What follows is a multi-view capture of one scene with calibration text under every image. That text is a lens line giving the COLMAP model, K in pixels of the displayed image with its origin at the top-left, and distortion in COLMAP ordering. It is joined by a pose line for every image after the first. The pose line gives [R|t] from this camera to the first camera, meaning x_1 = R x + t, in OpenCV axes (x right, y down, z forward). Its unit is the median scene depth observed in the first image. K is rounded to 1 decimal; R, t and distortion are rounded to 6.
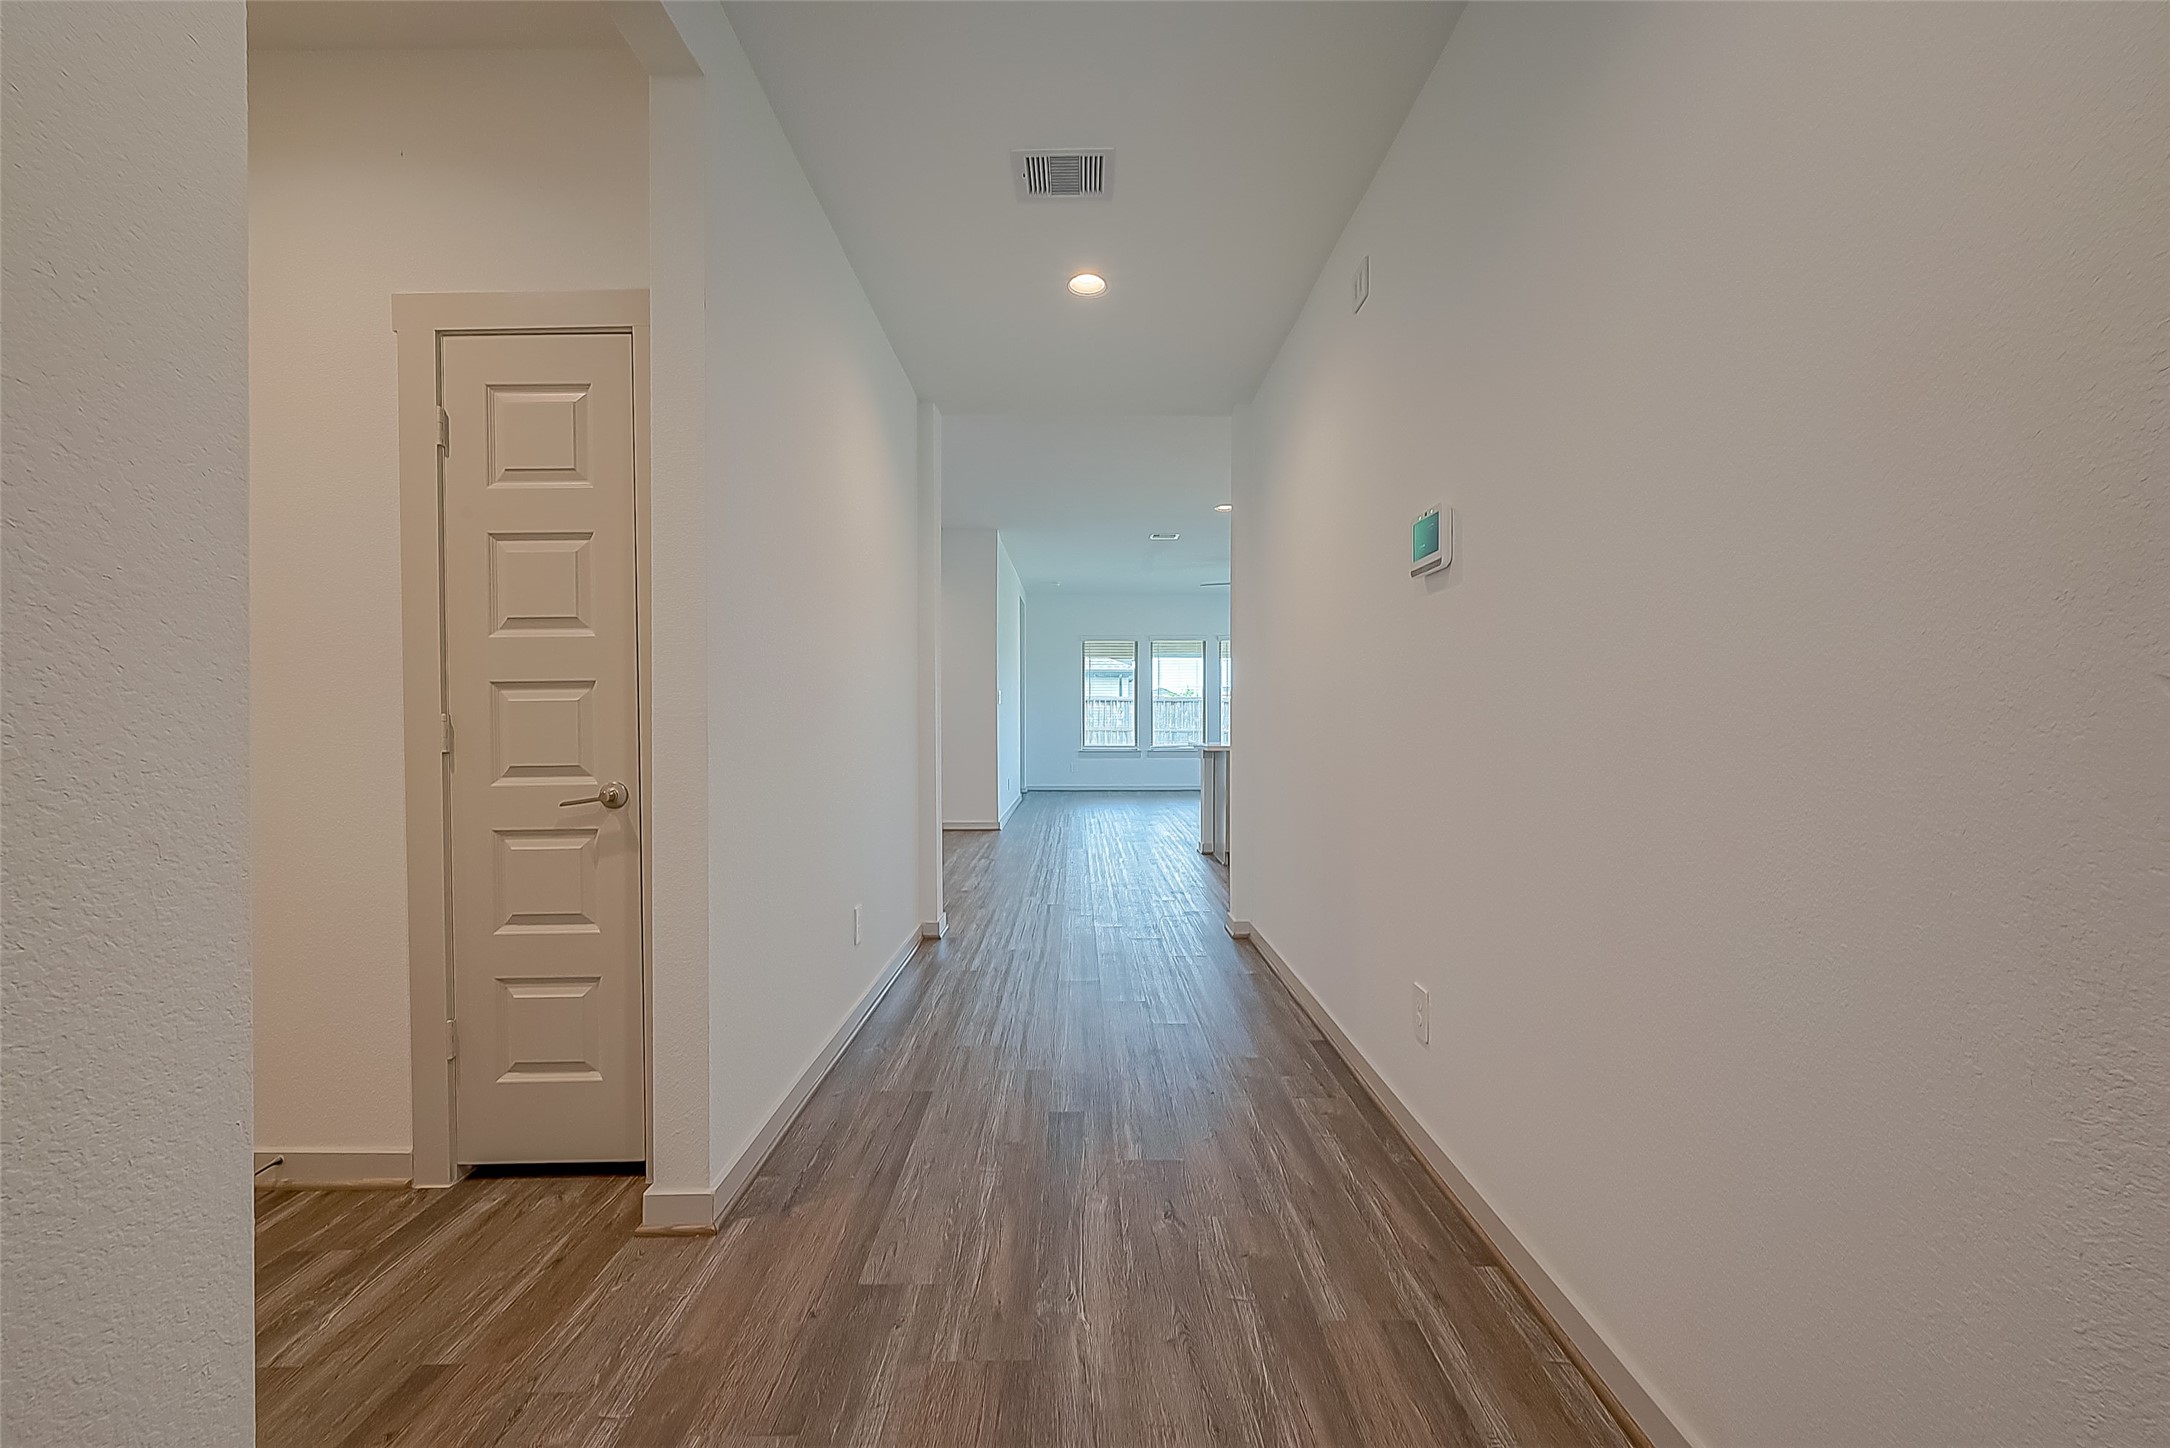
lens RADIAL K [[854.7, 0, 1086.4], [0, 854.7, 722.9], [0, 0, 1]] dist [-0.003828, 0.001392]
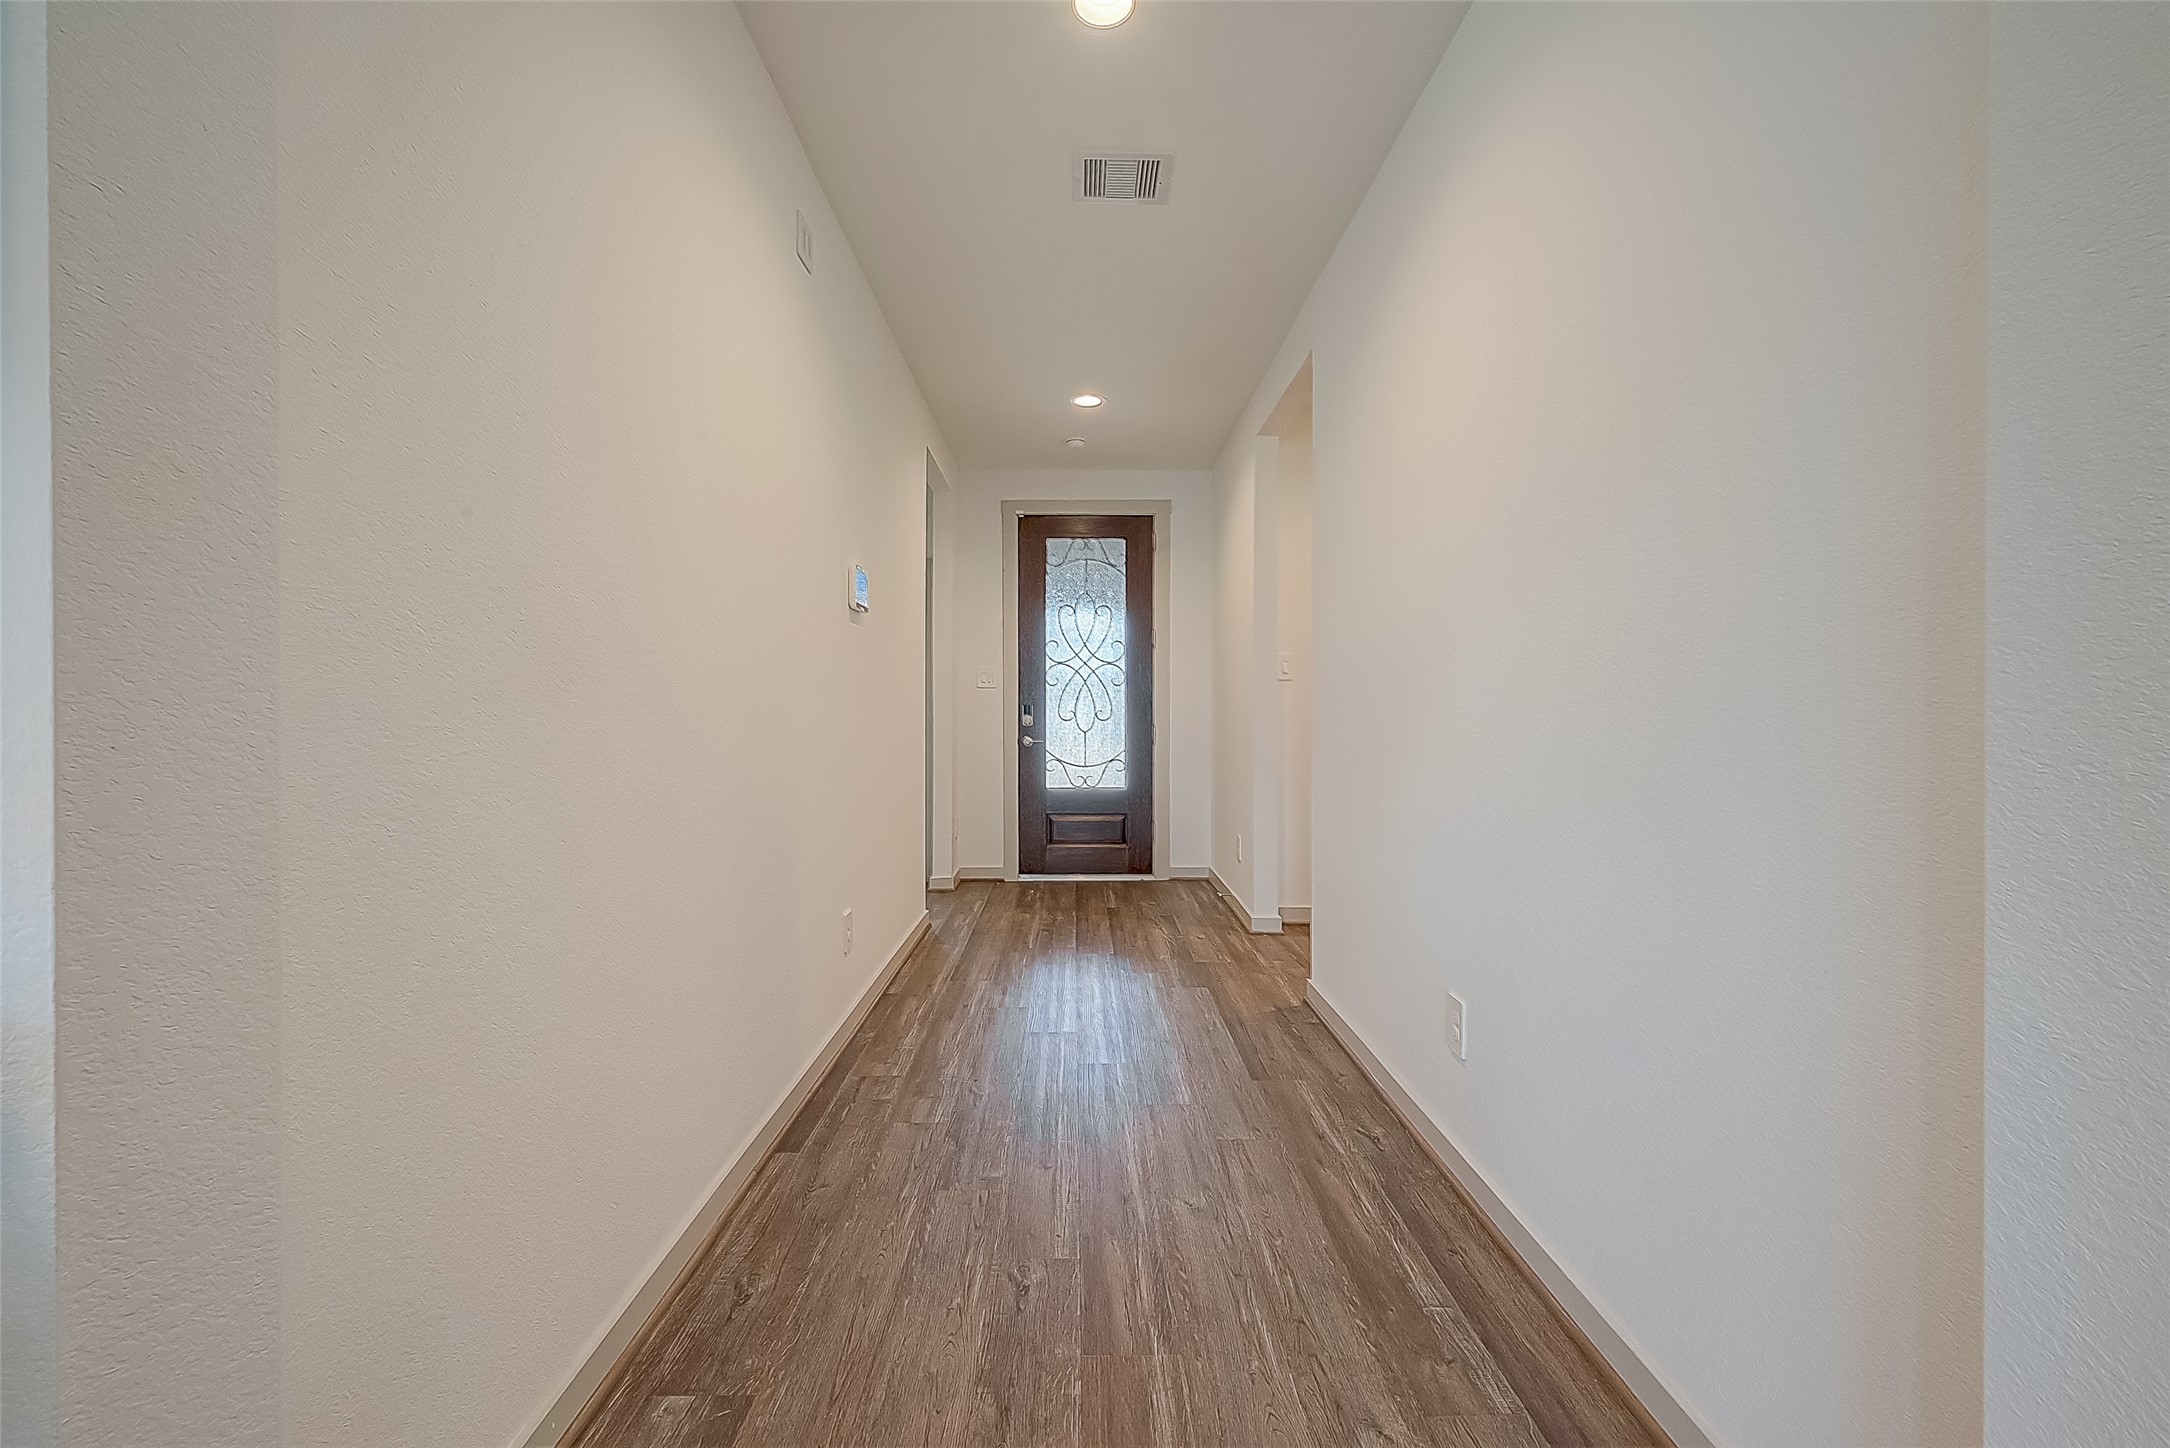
lens RADIAL K [[854.7, 0, 1084.3], [0, 854.7, 717.8], [0, 0, 1]] dist [-0.003828, 0.001392]
pose [[-0.999910, 0.012786, -0.004104, 0.019495], [0.012771, 0.999912, 0.003581, 0.000525], [0.004149, 0.003529, -0.999985, 2.403274]]
